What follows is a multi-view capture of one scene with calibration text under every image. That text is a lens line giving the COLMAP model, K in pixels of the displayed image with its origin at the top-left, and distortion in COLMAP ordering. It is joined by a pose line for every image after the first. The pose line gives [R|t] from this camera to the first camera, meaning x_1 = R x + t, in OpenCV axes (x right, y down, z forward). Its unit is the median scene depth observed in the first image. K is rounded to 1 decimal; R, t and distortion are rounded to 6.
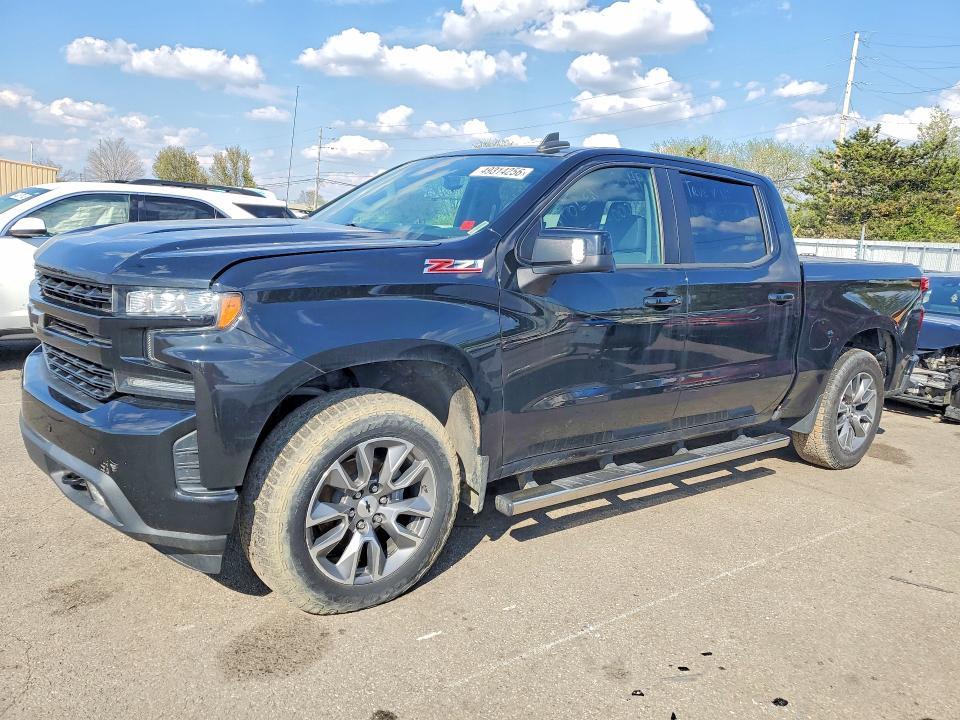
lens RADIAL K [[764.4, 0, 477.0], [0, 764.4, 360.7], [0, 0, 1]] dist [0.025433, 0.009914]
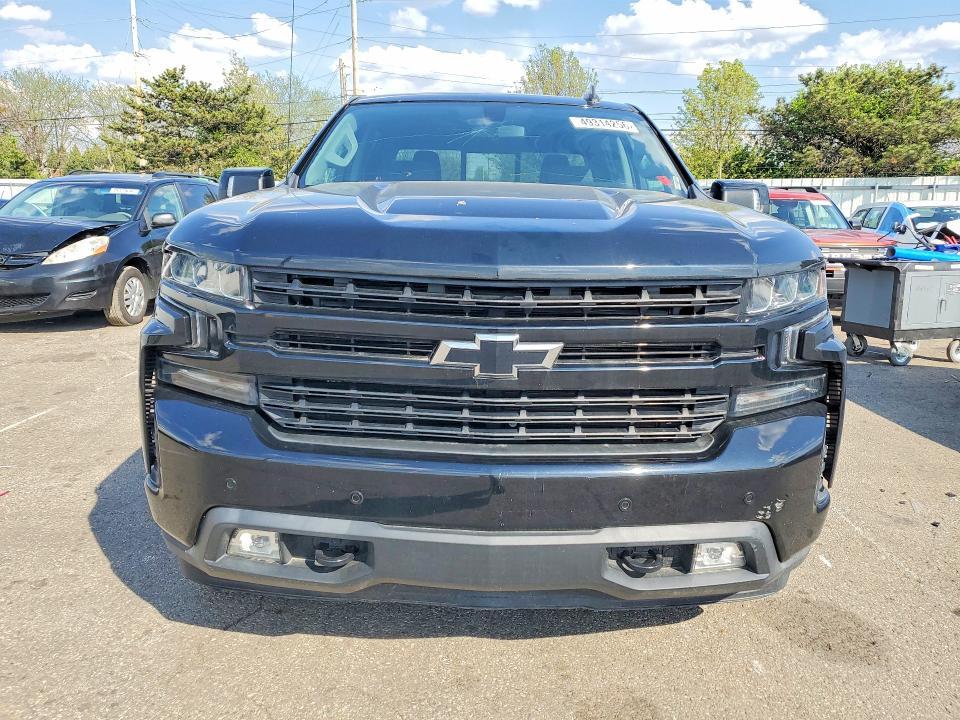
lens RADIAL K [[764.4, 0, 478.9], [0, 764.4, 360.5], [0, 0, 1]] dist [0.025433, 0.009914]
pose [[0.611969, -0.216621, 0.760637, -0.105591], [0.159050, 0.975818, 0.149939, -0.015428], [-0.774724, 0.029221, 0.631624, 0.062656]]
